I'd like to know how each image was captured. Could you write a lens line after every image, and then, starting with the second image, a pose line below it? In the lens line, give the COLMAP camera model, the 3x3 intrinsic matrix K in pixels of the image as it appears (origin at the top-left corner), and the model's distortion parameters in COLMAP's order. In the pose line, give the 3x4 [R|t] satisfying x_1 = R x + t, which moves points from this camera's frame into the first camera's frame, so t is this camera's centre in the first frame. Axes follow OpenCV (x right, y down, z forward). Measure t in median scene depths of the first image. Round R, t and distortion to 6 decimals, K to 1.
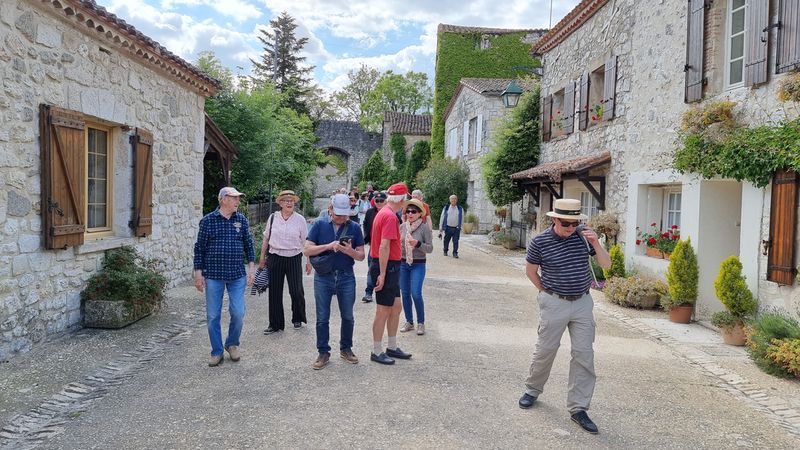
lens RADIAL K [[559.7, 0, 399.8], [0, 559.7, 225.3], [0, 0, 1]] dist [0.002541, 0.000253]
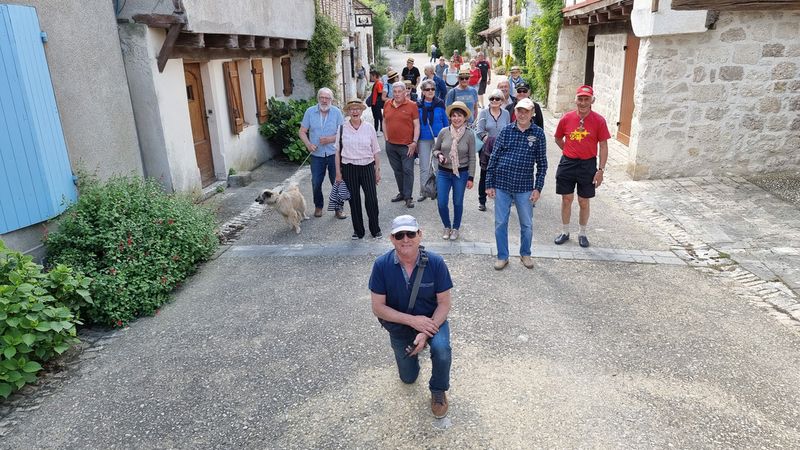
lens RADIAL K [[559.7, 0, 400.8], [0, 559.7, 225.7], [0, 0, 1]] dist [0.002541, 0.000253]
pose [[0.996868, -0.054429, -0.057370, -0.021878], [0.067696, 0.962339, 0.263288, 0.028489], [0.040879, -0.266347, 0.963010, -0.900056]]
